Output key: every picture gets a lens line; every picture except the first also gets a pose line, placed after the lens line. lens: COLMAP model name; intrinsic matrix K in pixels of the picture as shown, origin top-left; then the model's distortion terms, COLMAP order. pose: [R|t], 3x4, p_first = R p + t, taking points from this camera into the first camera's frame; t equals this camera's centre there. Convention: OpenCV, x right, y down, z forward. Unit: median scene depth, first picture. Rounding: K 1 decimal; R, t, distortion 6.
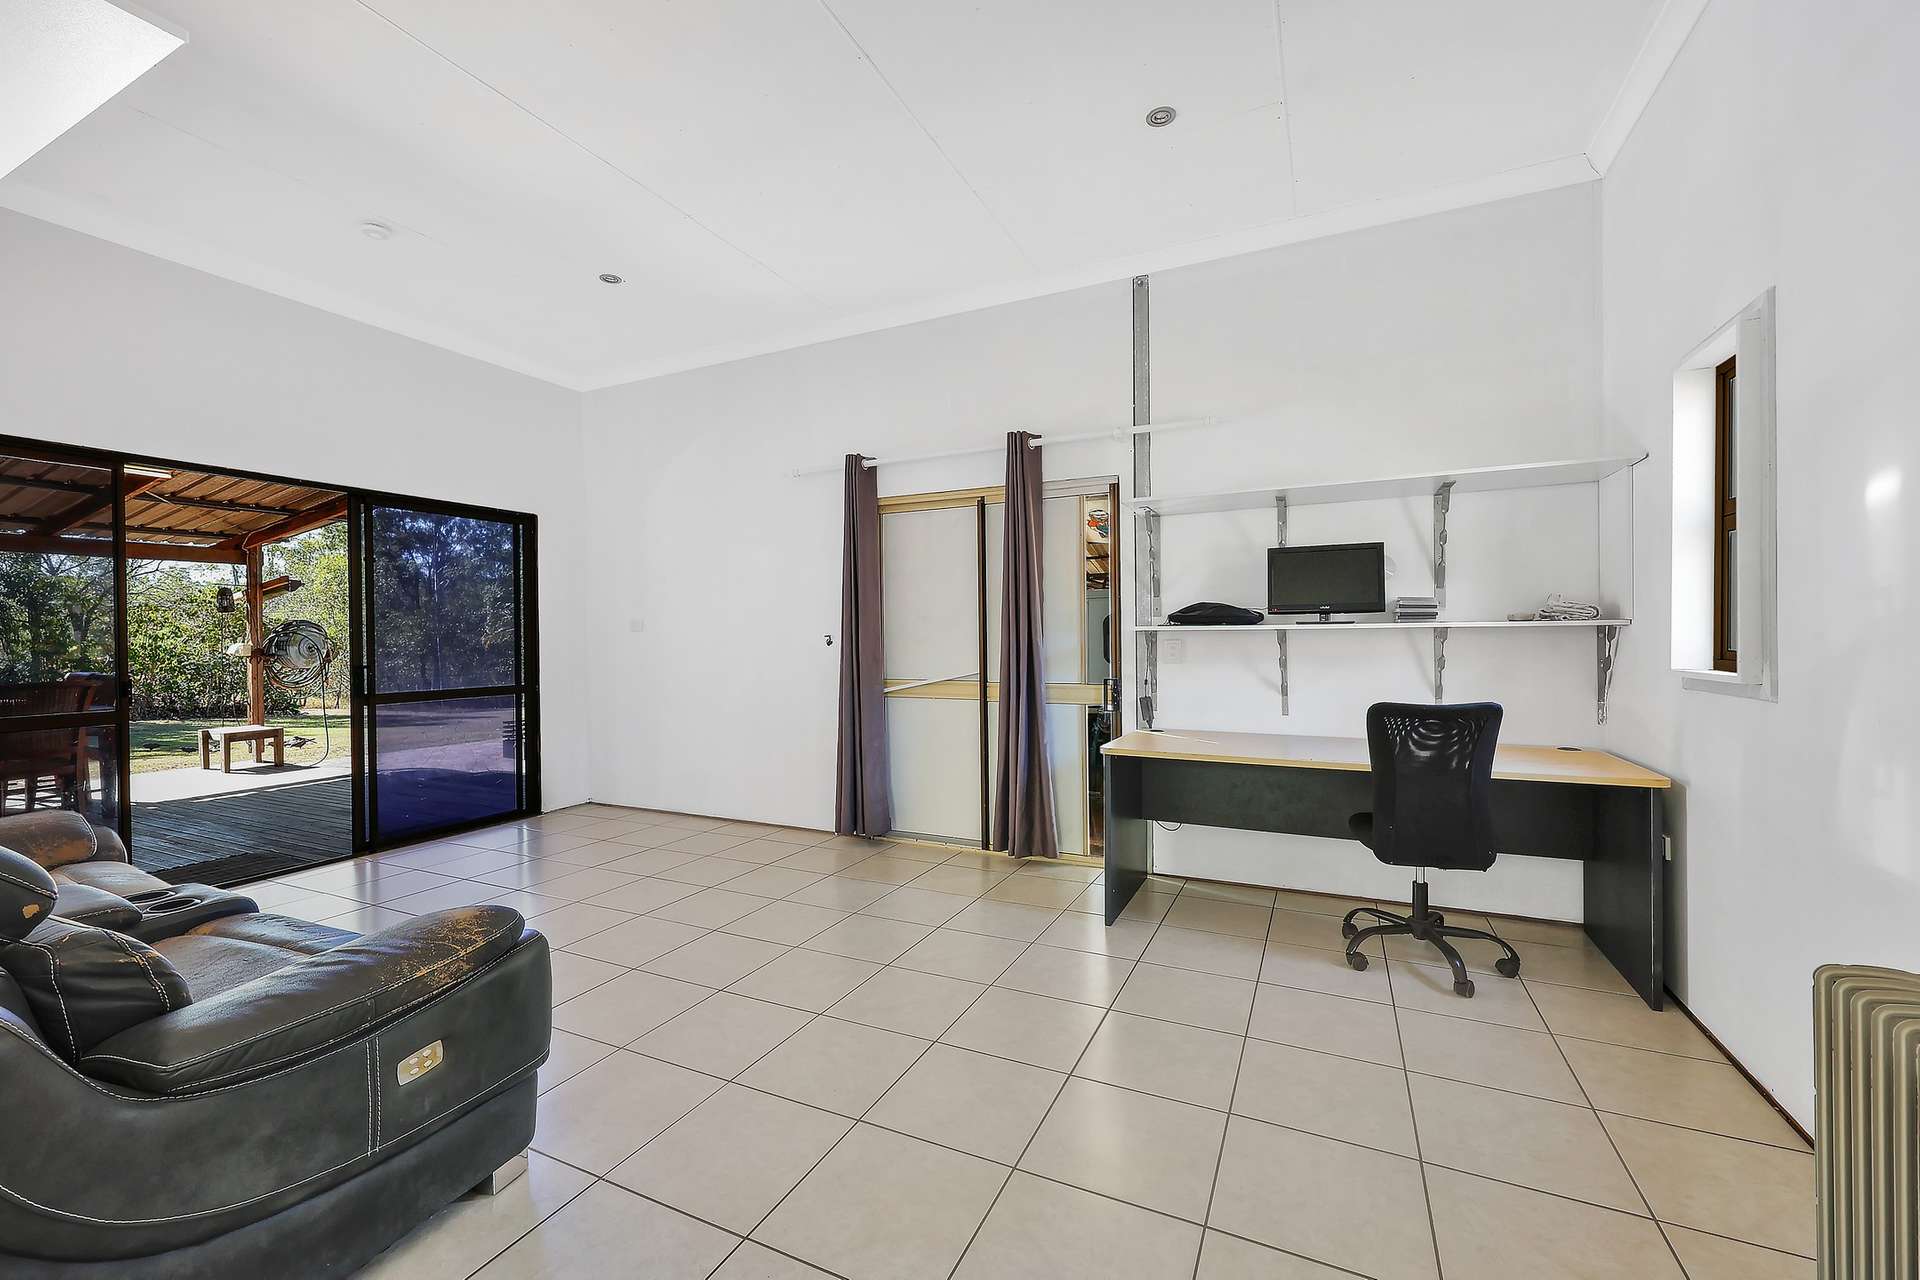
lens RADIAL K [[779.3, 0, 957.0], [0, 779.3, 636.2], [0, 0, 1]] dist [0.000951, 0.000245]
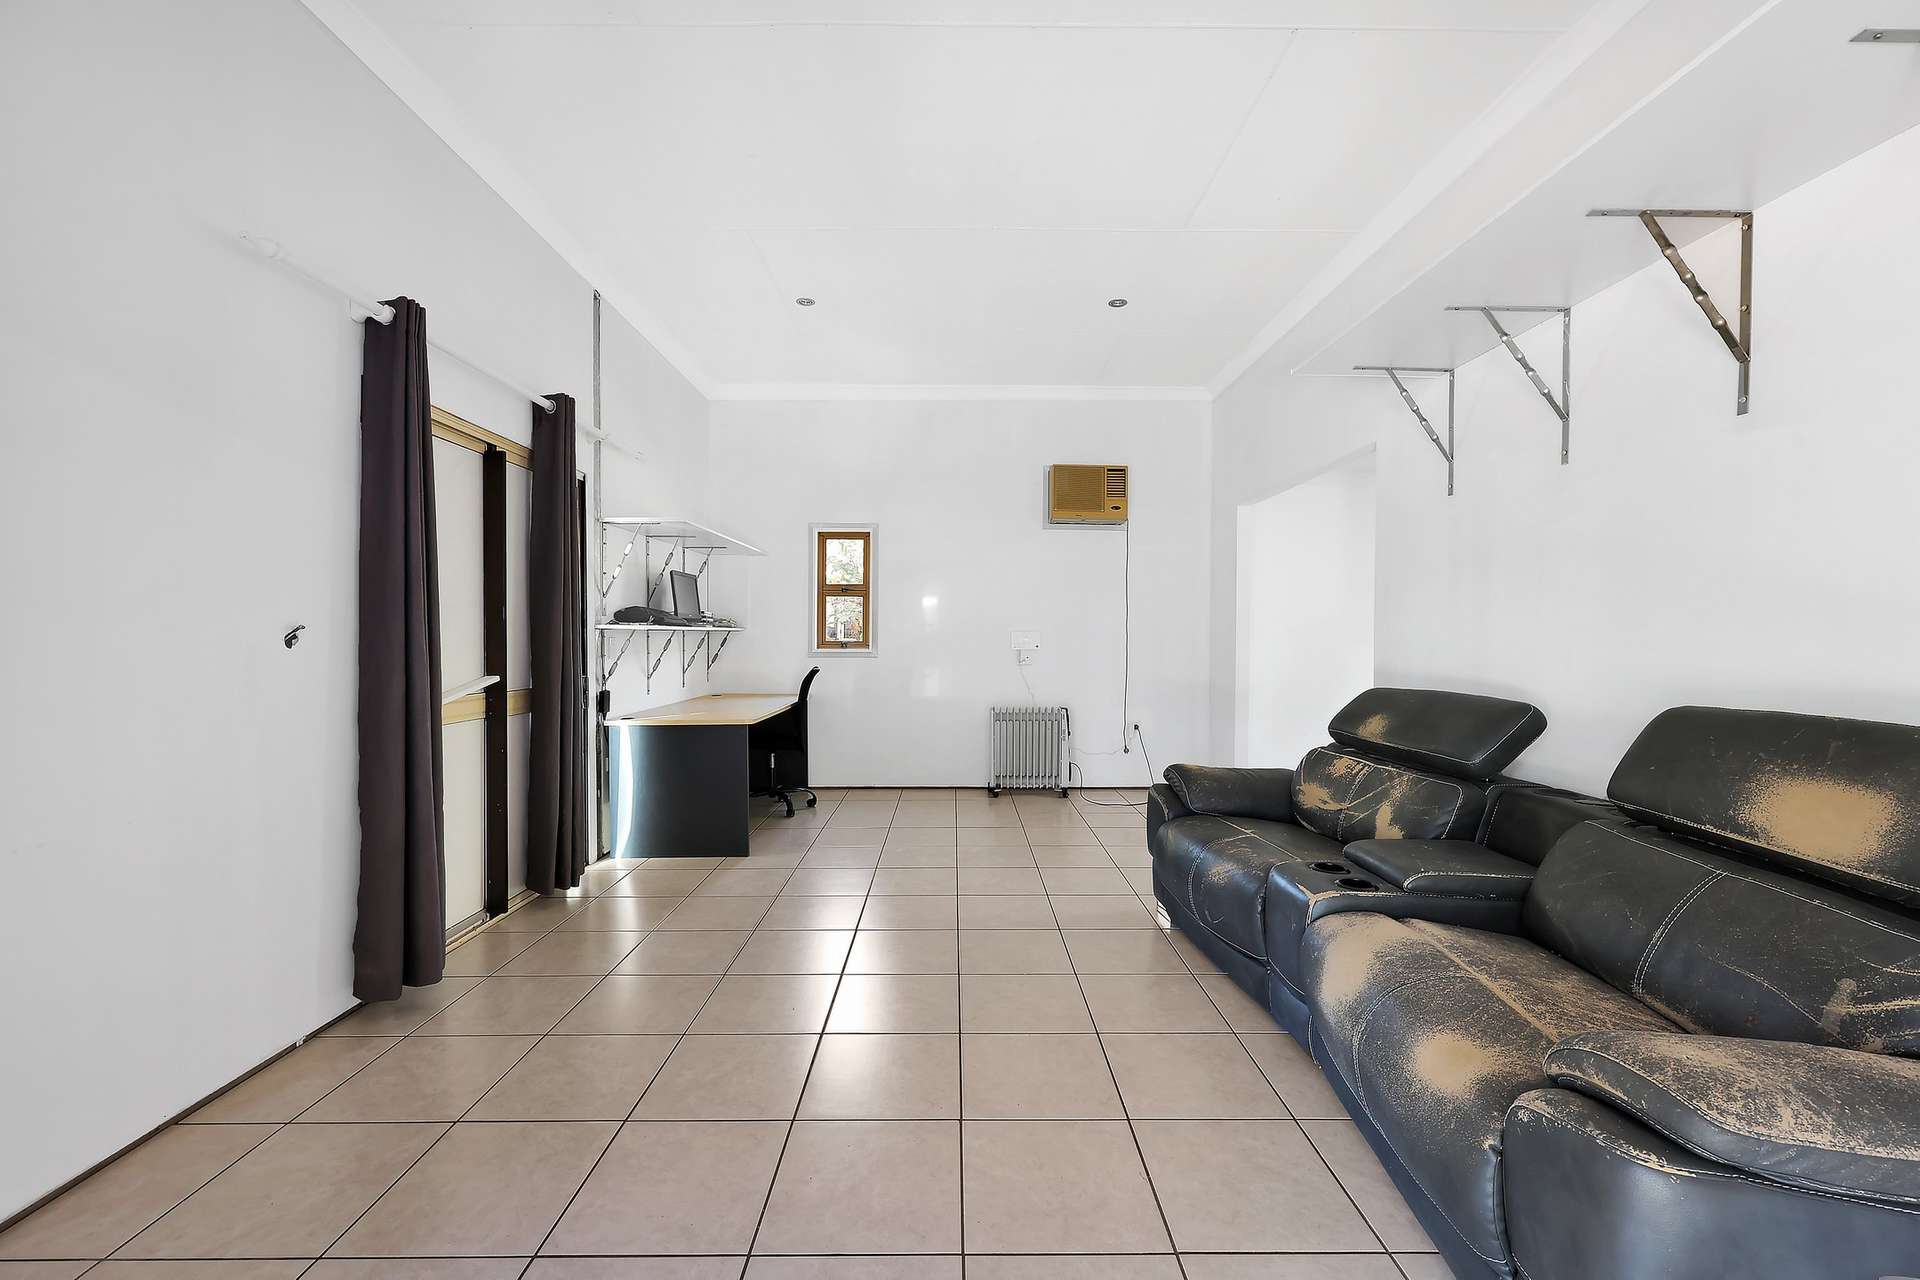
lens RADIAL K [[779.3, 0, 957.0], [0, 779.3, 636.2], [0, 0, 1]] dist [0.000951, 0.000245]
pose [[-0.445287, -0.001289, 0.895387, -0.929631], [0.006196, 0.999971, 0.004521, -0.001242], [-0.895367, 0.007561, -0.445266, 1.045555]]
